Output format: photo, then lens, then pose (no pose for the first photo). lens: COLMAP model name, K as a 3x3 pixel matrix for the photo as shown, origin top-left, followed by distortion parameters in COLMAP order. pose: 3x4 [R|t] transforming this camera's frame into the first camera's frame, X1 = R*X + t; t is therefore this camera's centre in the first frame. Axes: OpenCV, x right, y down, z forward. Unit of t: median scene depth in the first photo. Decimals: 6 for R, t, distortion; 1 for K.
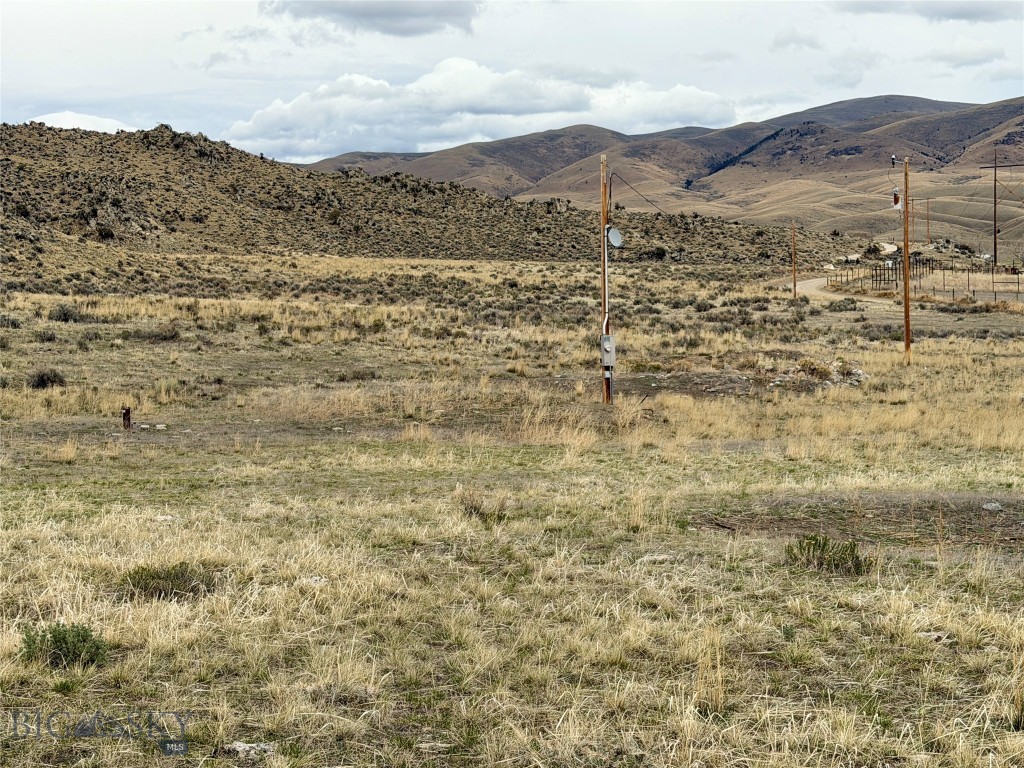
lens RADIAL K [[1647.1, 0, 505.8], [0, 1647.1, 382.6], [0, 0, 1]] dist [0.106273, 0.000000]
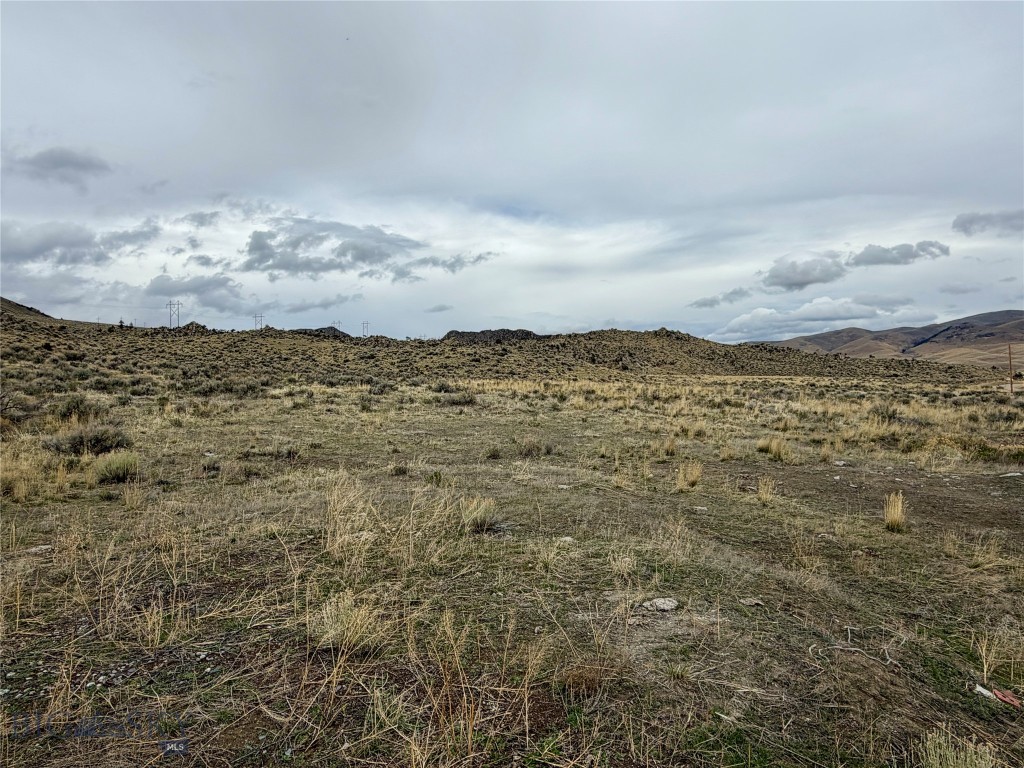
lens RADIAL K [[646.0, 0, 516.2], [0, 646.0, 389.7], [0, 0, 1]] dist [-0.007964, 0.003219]
pose [[0.907240, 0.003968, -0.420594, 0.017432], [-0.030751, 0.997905, -0.056917, -0.010479], [0.419487, 0.064571, 0.905462, 0.546462]]
